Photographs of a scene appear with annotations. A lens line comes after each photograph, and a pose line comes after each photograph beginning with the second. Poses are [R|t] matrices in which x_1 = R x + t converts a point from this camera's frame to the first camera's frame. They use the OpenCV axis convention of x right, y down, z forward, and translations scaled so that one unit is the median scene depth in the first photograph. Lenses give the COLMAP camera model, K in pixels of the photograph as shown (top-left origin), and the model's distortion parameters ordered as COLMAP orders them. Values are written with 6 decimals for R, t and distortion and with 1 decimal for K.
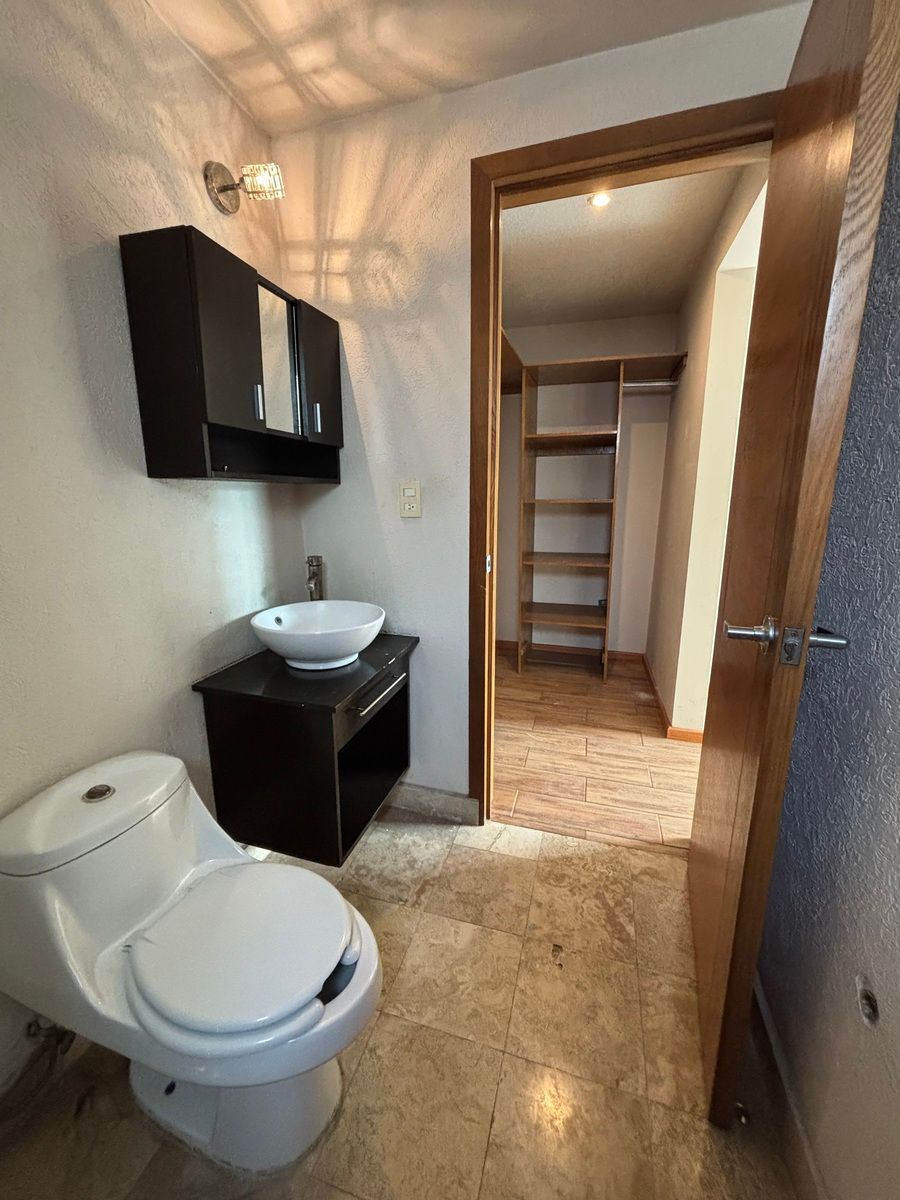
lens RADIAL K [[481.9, 0, 450.9], [0, 481.9, 595.1], [0, 0, 1]] dist [0.018458, 0.000614]
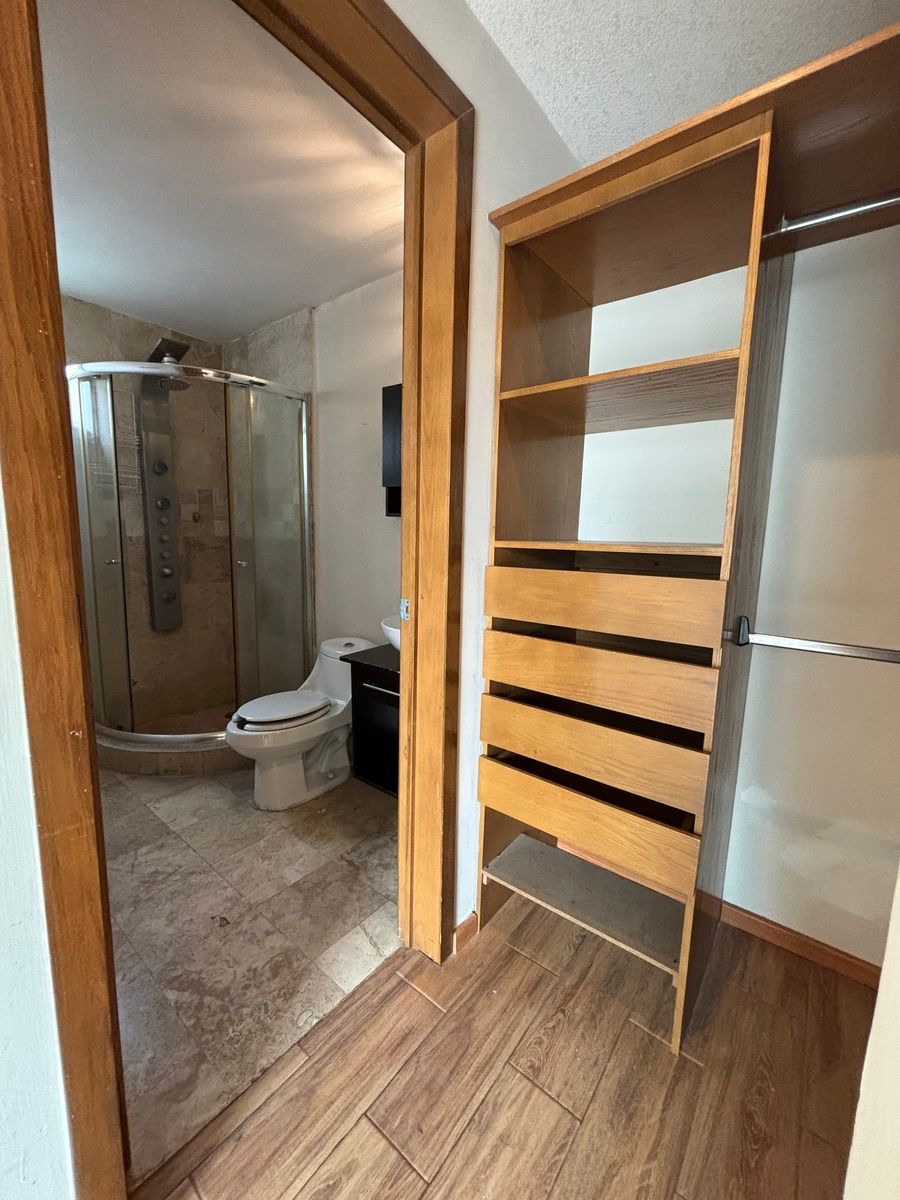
lens RADIAL K [[481.9, 0, 453.3], [0, 481.9, 603.1], [0, 0, 1]] dist [0.018458, 0.000614]
pose [[-0.359037, 0.108741, -0.926967, 0.840873], [-0.230638, 0.952050, 0.201015, -0.266175], [0.904377, 0.285966, -0.316741, 1.383618]]
